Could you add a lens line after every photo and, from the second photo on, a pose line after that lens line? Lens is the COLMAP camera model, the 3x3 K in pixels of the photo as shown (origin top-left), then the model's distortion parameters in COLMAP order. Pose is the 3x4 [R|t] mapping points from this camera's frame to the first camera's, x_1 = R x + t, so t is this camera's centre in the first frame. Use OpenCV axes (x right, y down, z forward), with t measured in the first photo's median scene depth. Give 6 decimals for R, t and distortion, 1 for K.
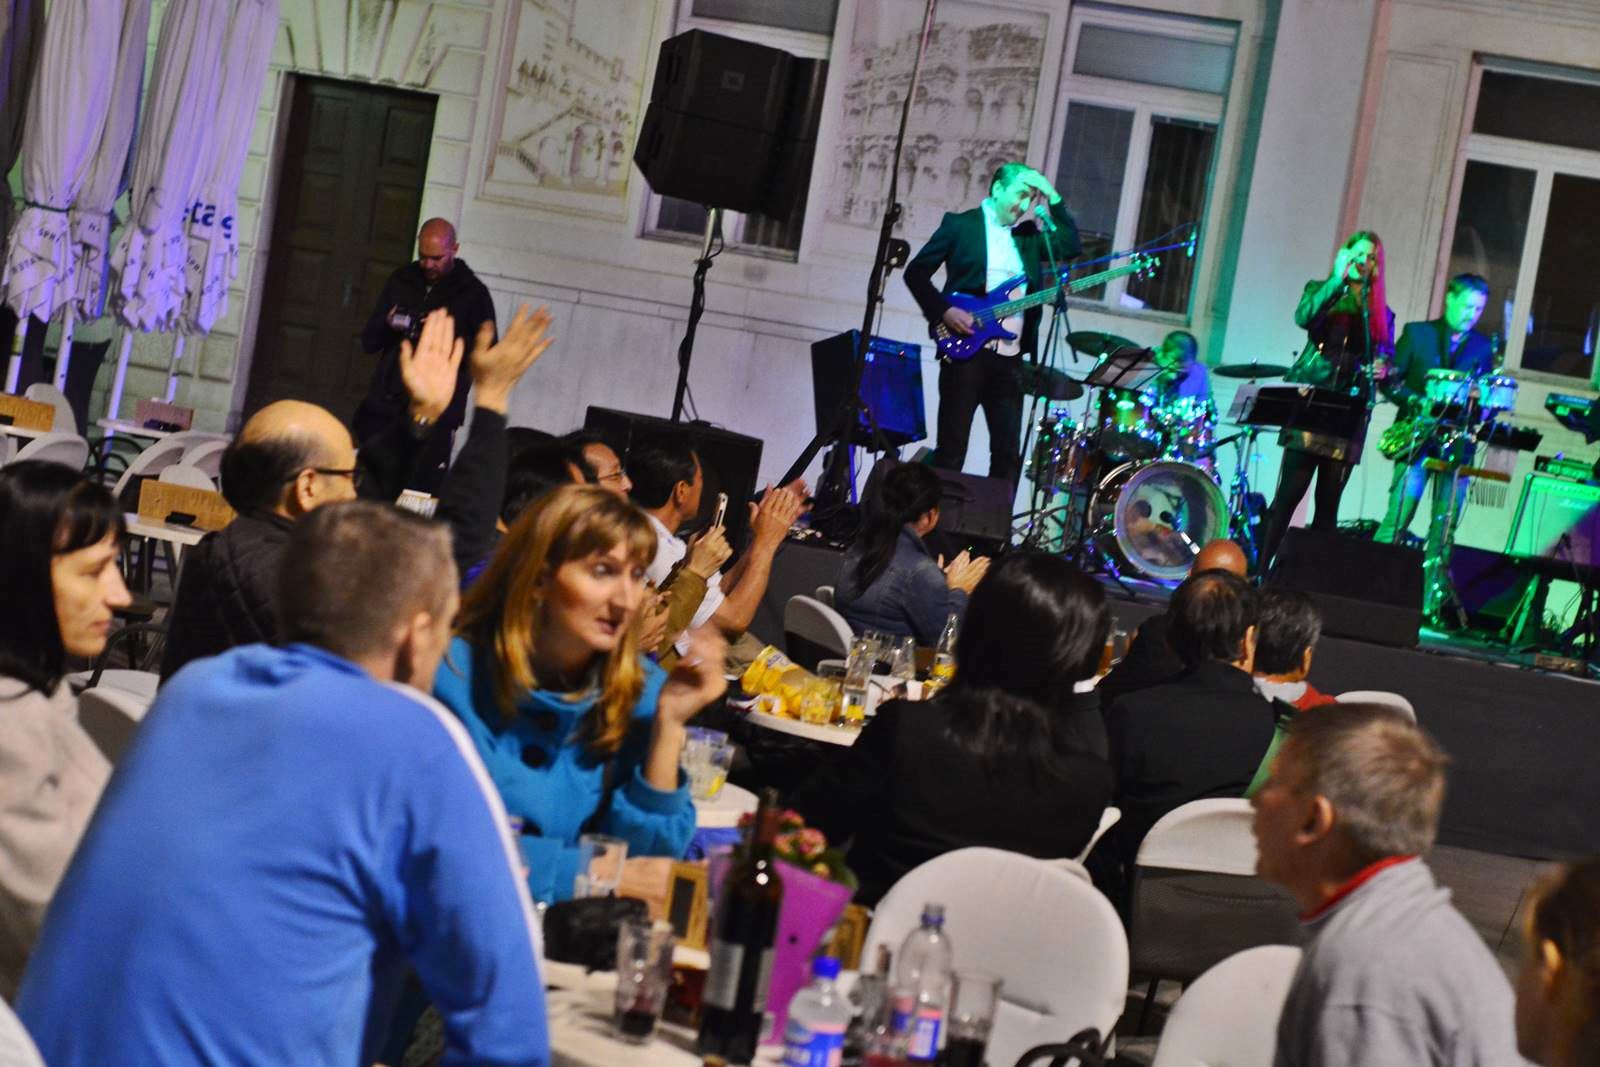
lens RADIAL K [[3631.9, 0, 800.0], [0, 3631.9, 533.5], [0, 0, 1]] dist [-0.013477, 0.144487]
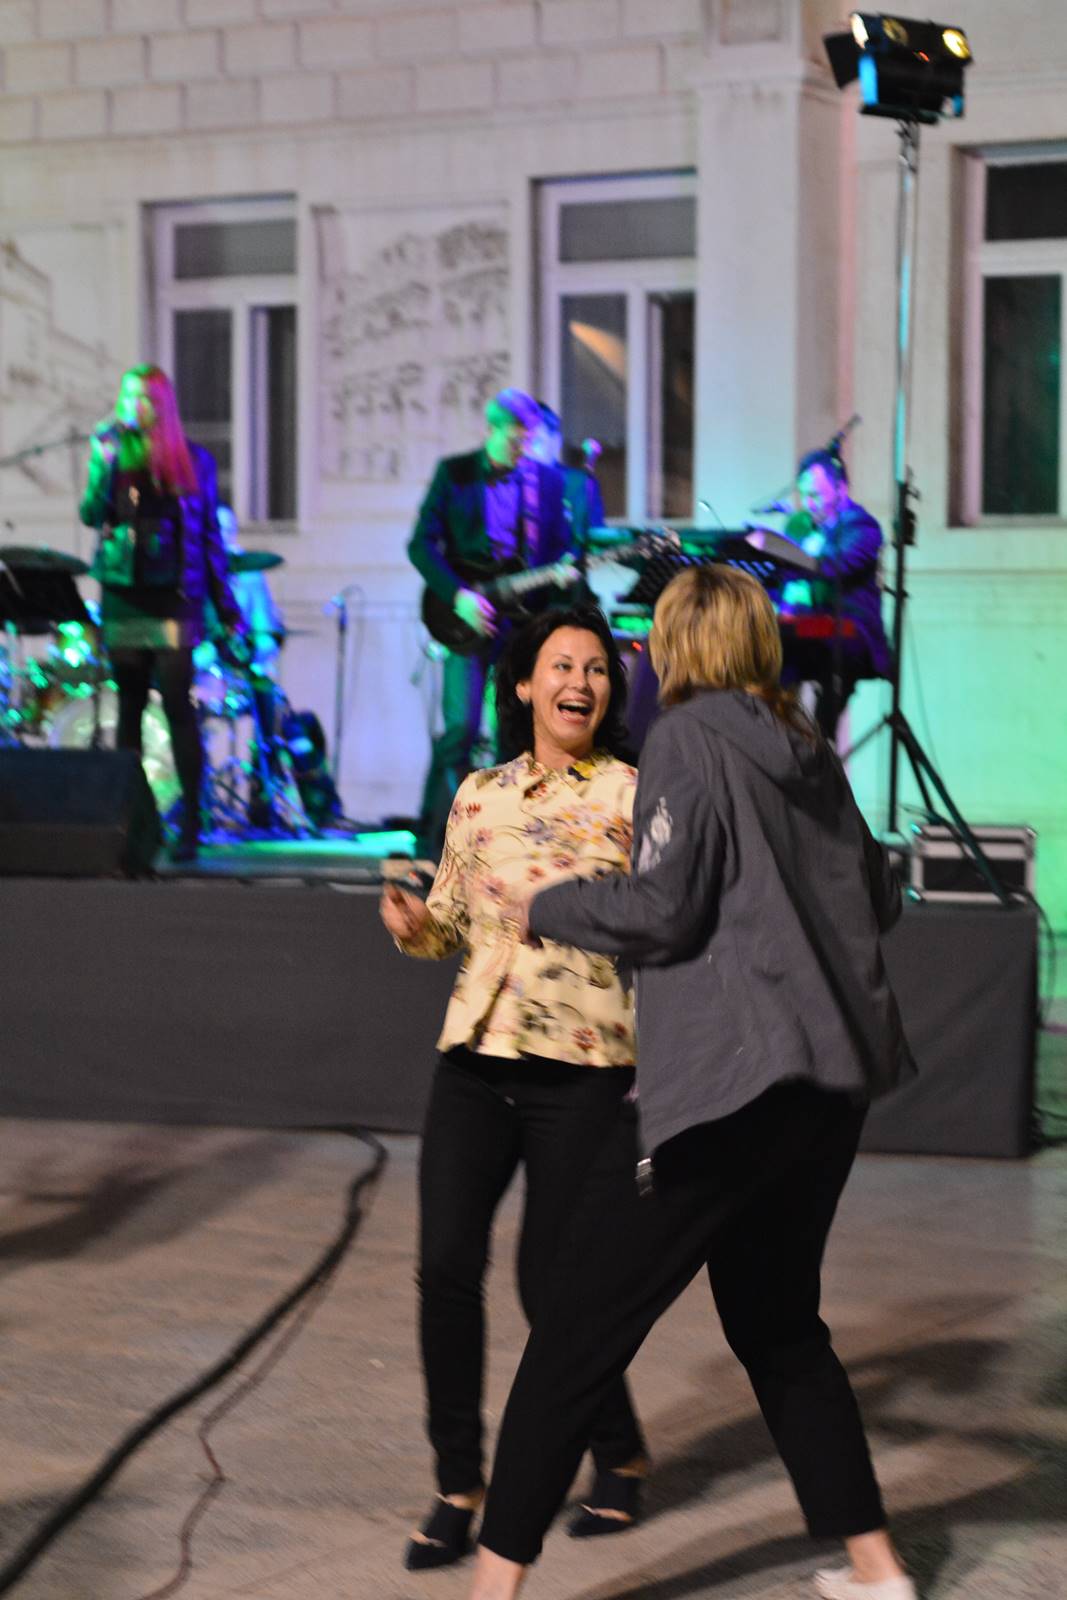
lens RADIAL K [[3631.9, 0, 533.5], [0, 3631.9, 800.0], [0, 0, 1]] dist [-0.013477, 0.144487]
pose [[0.948460, -0.143547, -0.282522, 0.293662], [0.134899, 0.989600, -0.049935, 0.040889], [0.286751, 0.009249, 0.957960, 0.176216]]
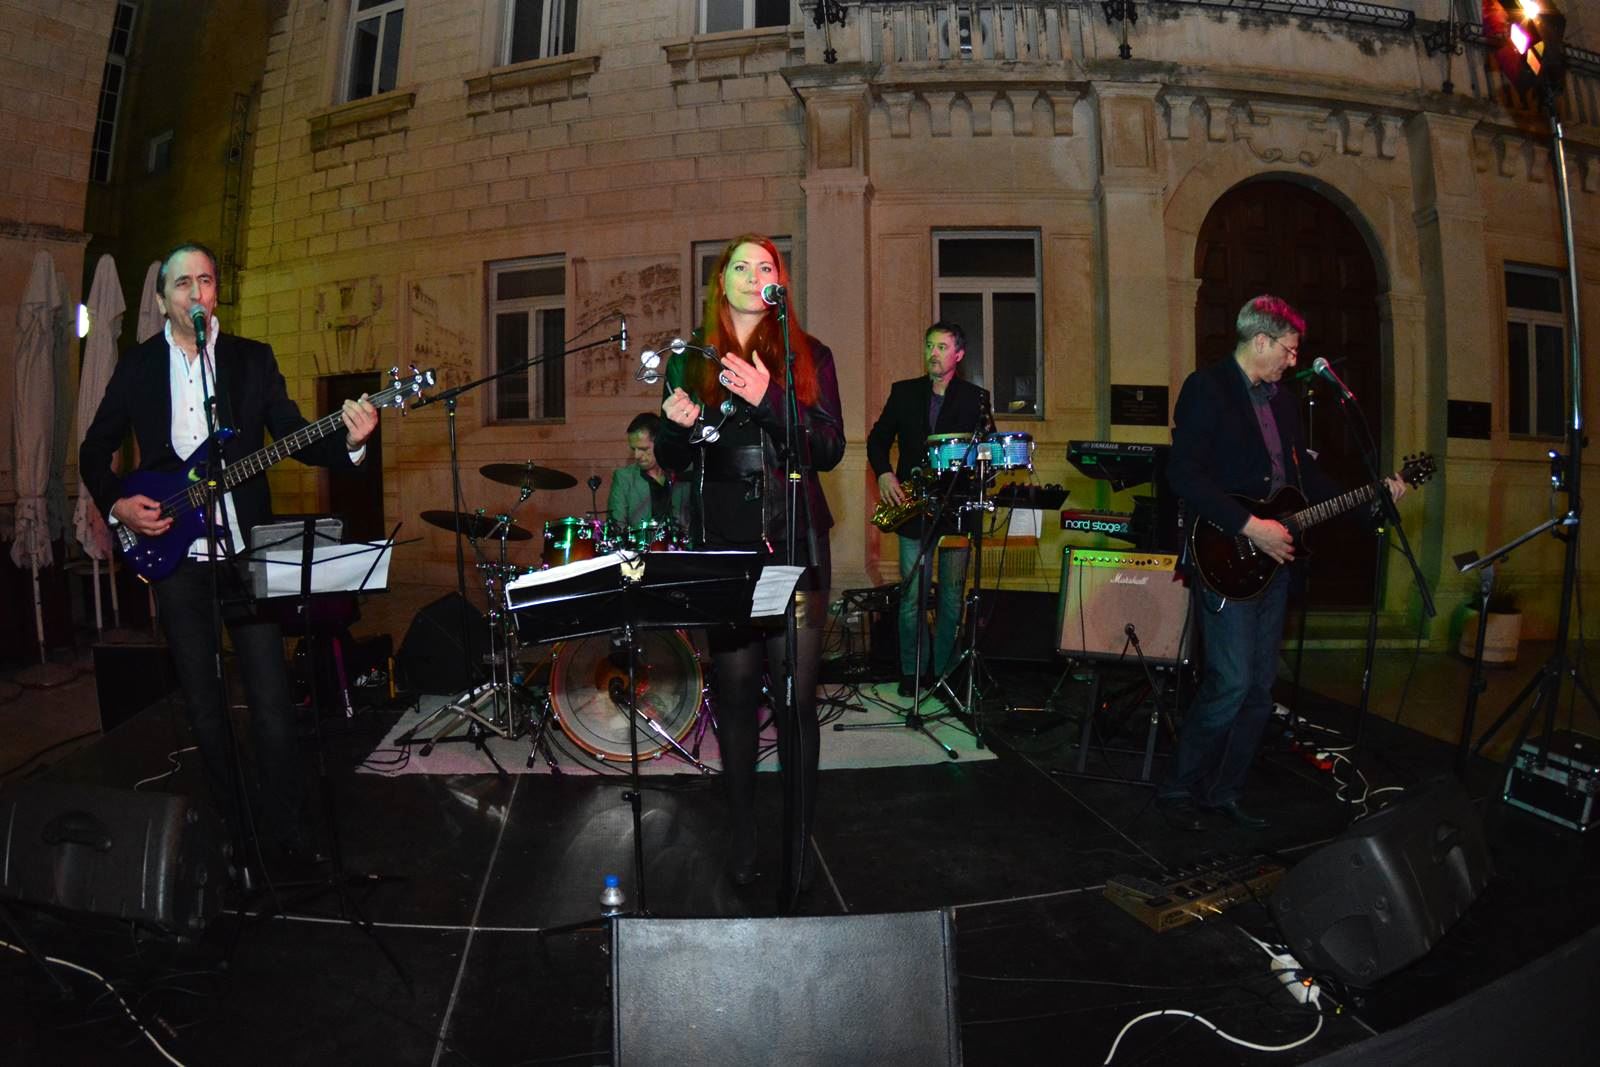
lens RADIAL K [[953.5, 0, 800.0], [0, 953.5, 533.5], [0, 0, 1]] dist [-0.312854, 0.092069]
pose [[0.985981, -0.166716, -0.006905, 0.103422], [0.166854, 0.984795, 0.048364, -0.026387], [-0.001263, -0.048838, 0.998806, 0.560883]]
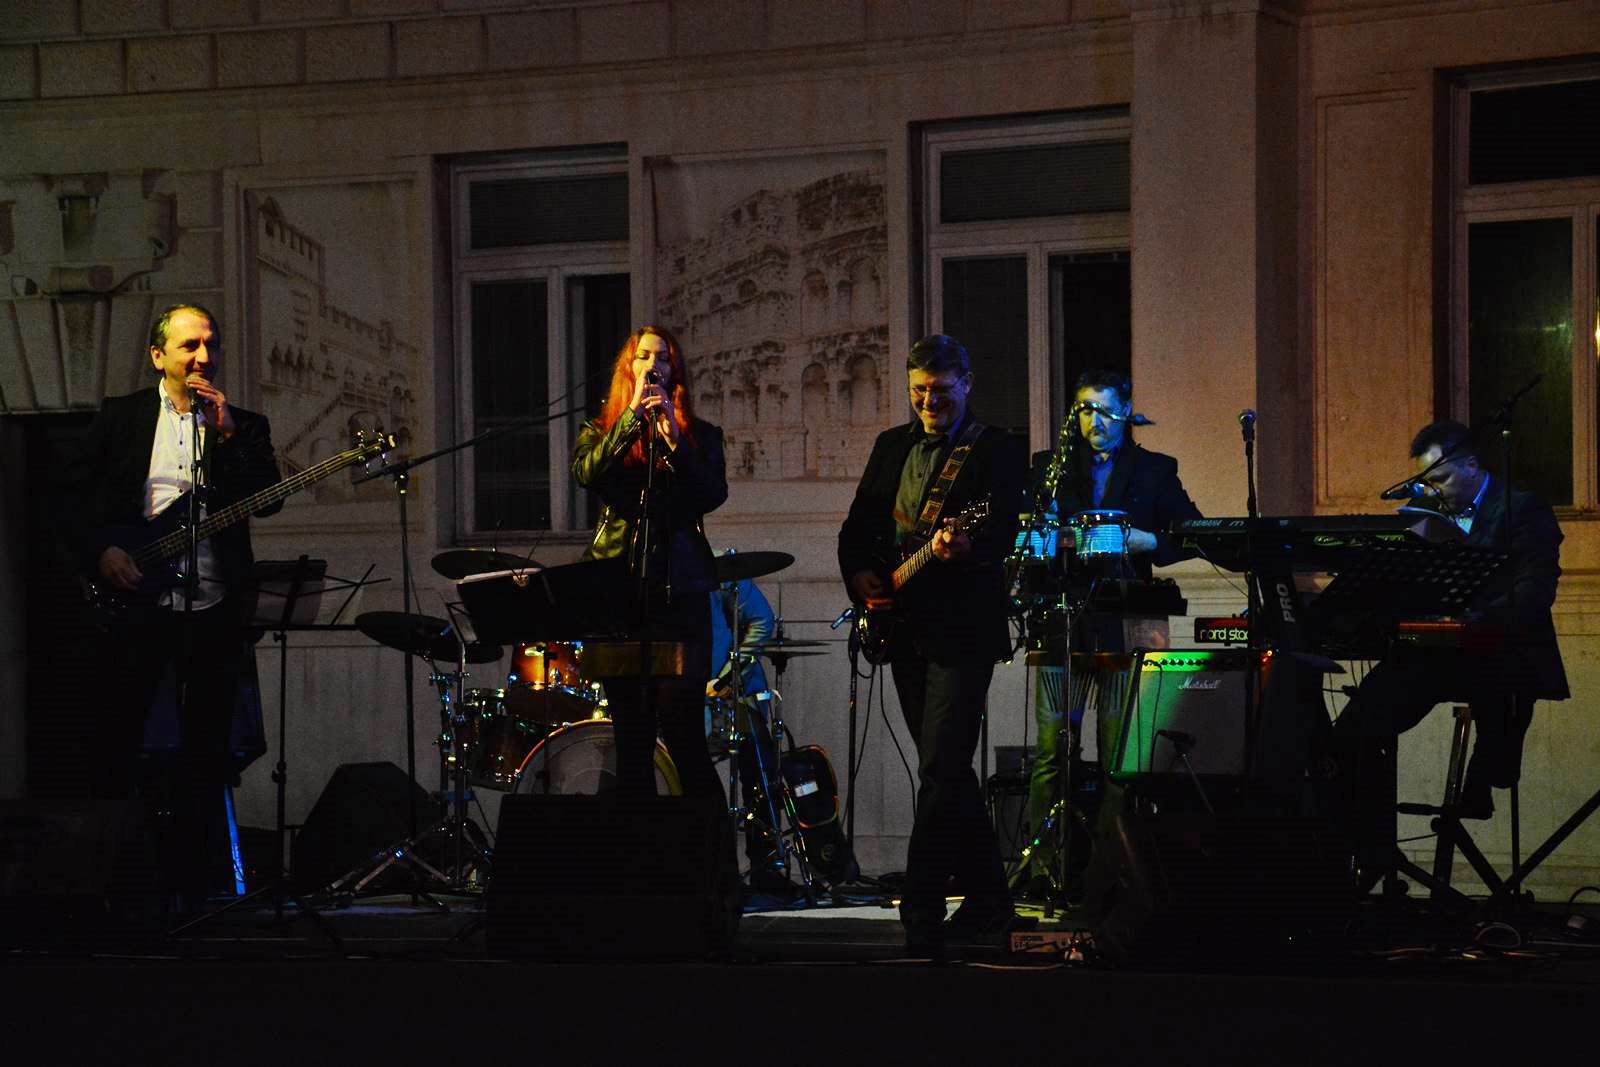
lens RADIAL K [[4009.4, 0, 800.0], [0, 4009.4, 533.5], [0, 0, 1]] dist [0.775204, -0.592374]
pose [[0.959084, -0.178635, -0.219655, 0.215987], [0.155422, 0.980666, -0.118906, 0.028003], [0.236649, 0.079901, 0.968304, 0.204914]]
